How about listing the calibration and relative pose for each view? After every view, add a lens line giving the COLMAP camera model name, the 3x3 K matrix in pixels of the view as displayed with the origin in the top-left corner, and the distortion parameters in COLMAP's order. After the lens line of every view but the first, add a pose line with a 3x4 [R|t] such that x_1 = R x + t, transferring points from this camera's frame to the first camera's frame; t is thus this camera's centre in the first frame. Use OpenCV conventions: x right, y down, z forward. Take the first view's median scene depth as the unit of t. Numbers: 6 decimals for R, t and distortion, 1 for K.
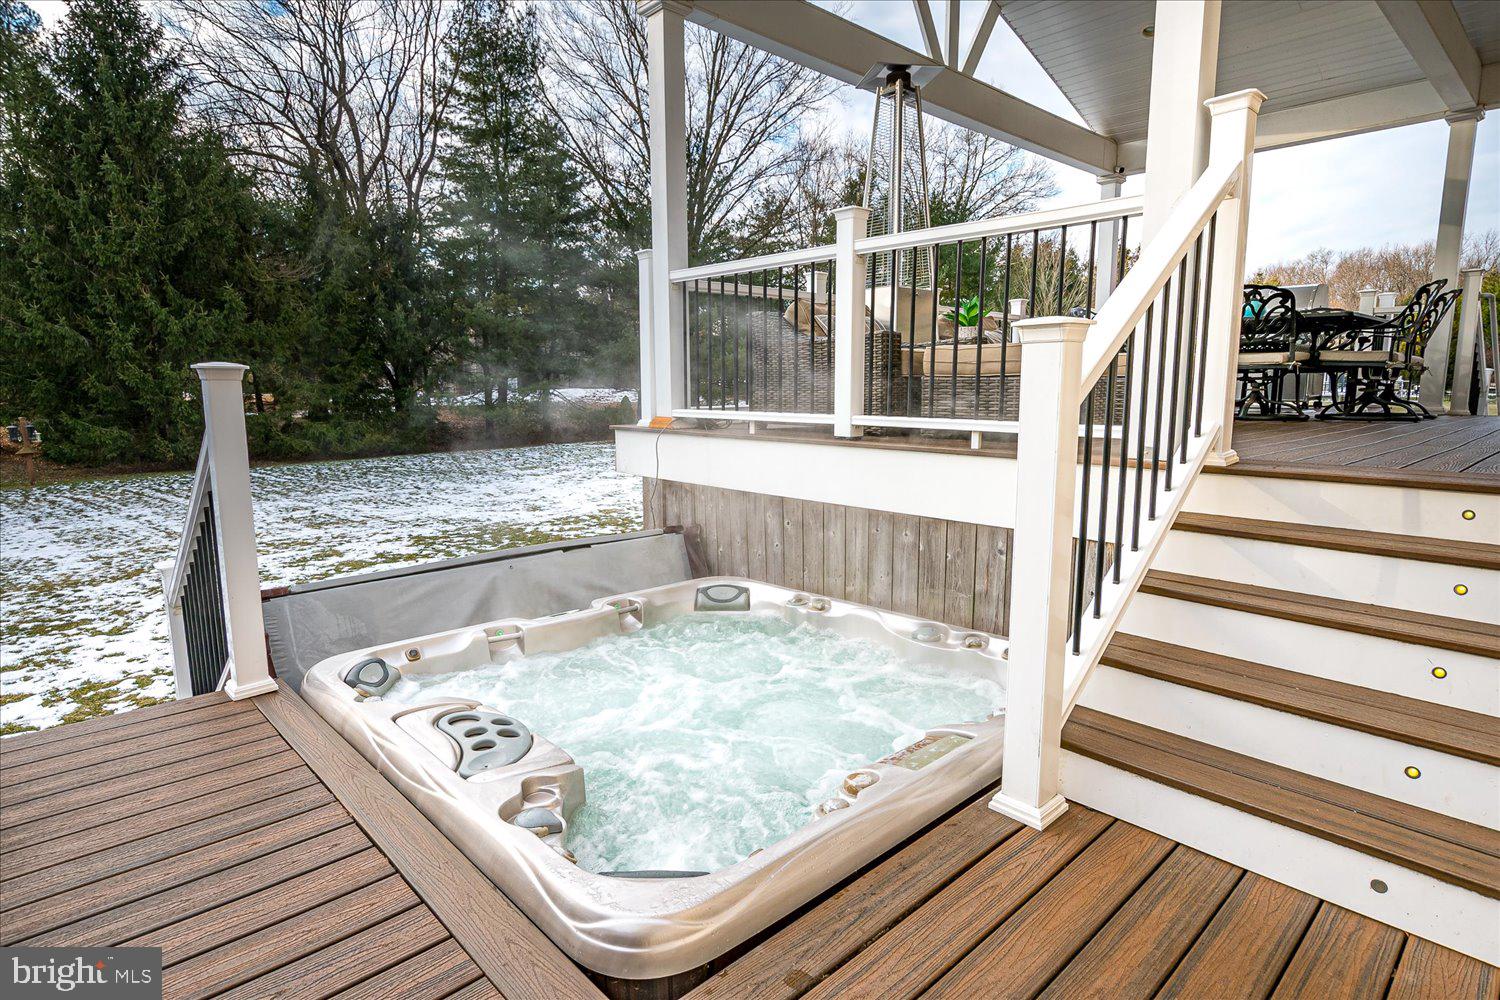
lens RADIAL K [[785.3, 0, 757.2], [0, 785.3, 501.7], [0, 0, 1]] dist [-0.016742, -0.000161]
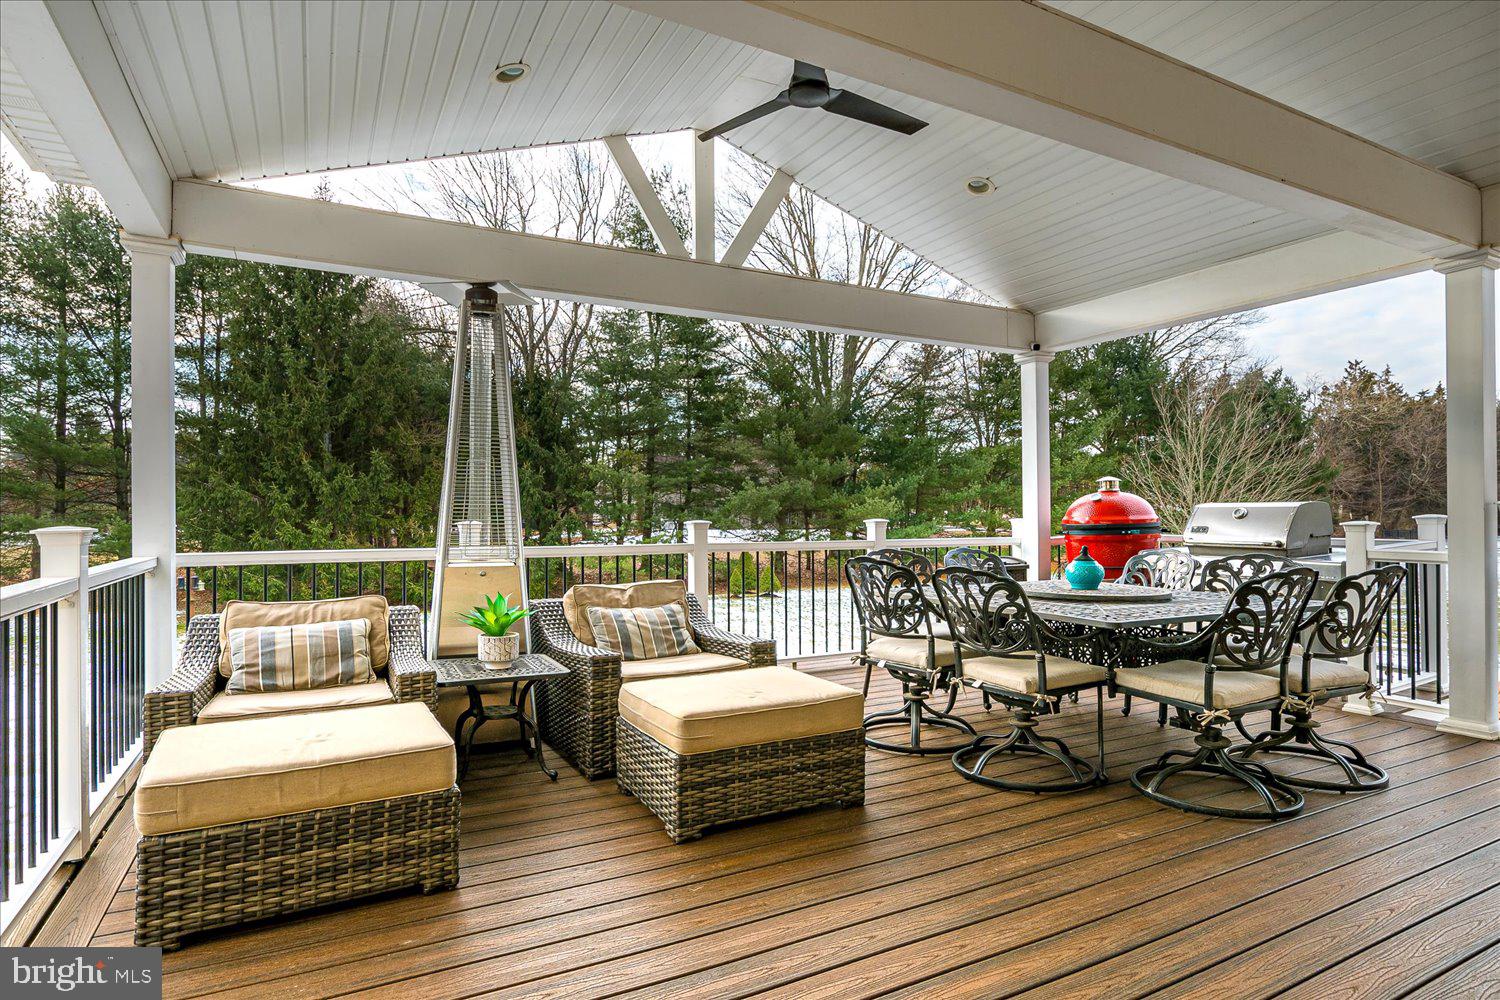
lens RADIAL K [[785.3, 0, 748.0], [0, 785.3, 504.4], [0, 0, 1]] dist [-0.016742, -0.000161]
pose [[0.965321, 0.002695, -0.261053, 0.129485], [-0.044542, 0.986986, -0.154517, -0.056207], [0.257240, 0.160786, 0.952878, 0.089947]]
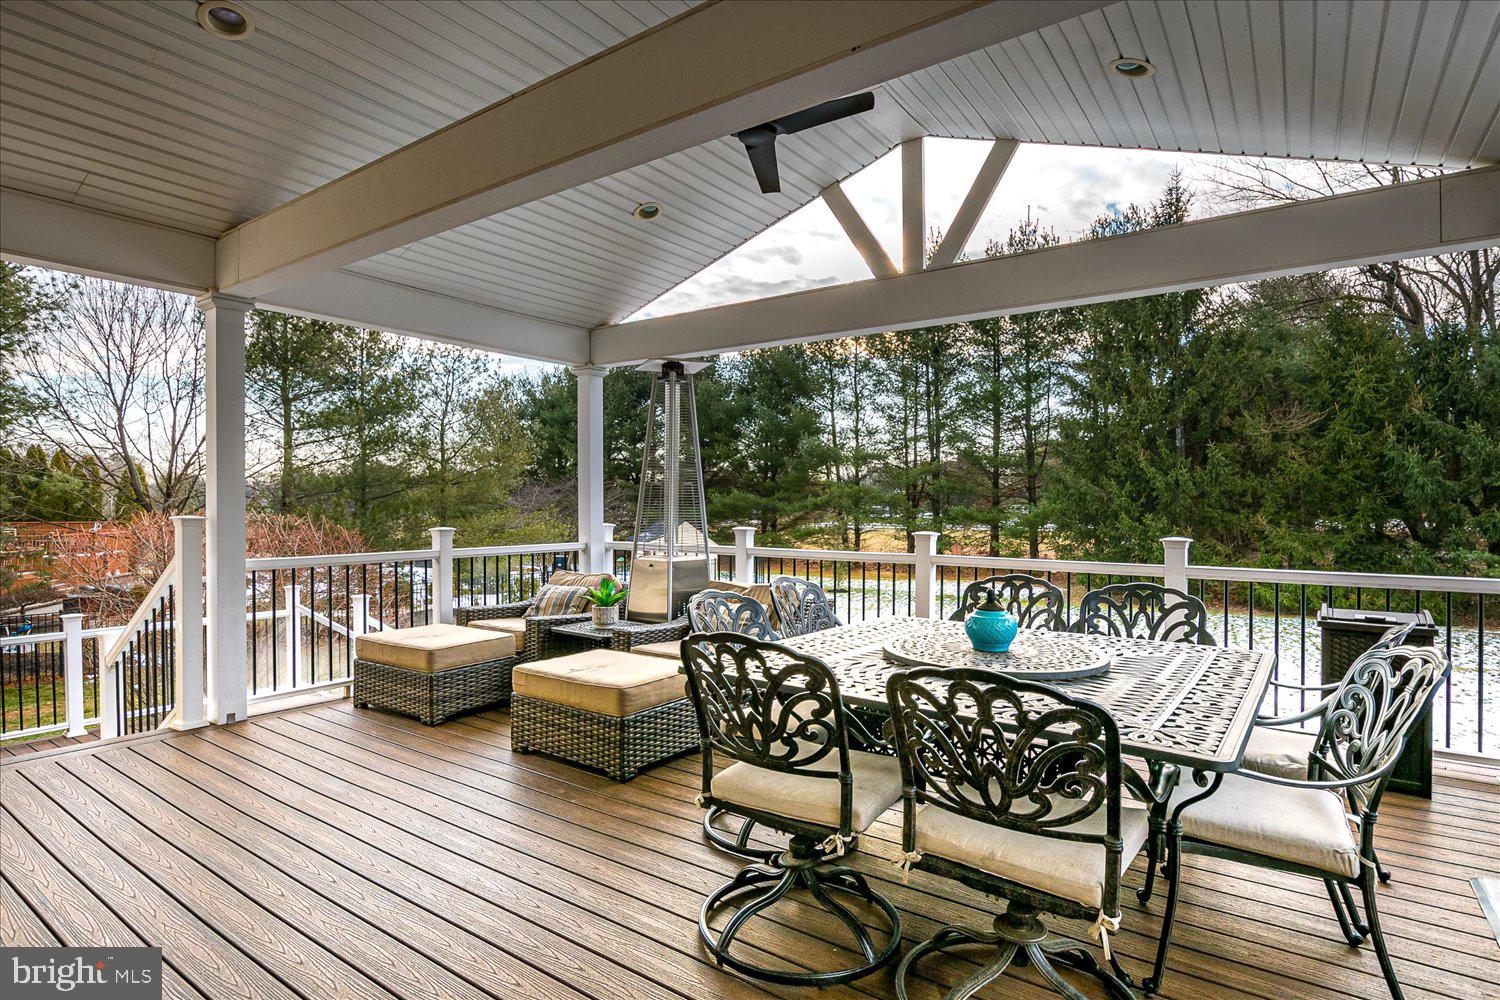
lens RADIAL K [[785.3, 0, 754.2], [0, 785.3, 502.5], [0, 0, 1]] dist [-0.016742, -0.000161]
pose [[0.204879, 0.007070, -0.978762, 0.250146], [-0.152970, 0.987917, -0.024884, -0.077663], [0.966760, 0.154819, 0.203485, 0.193114]]
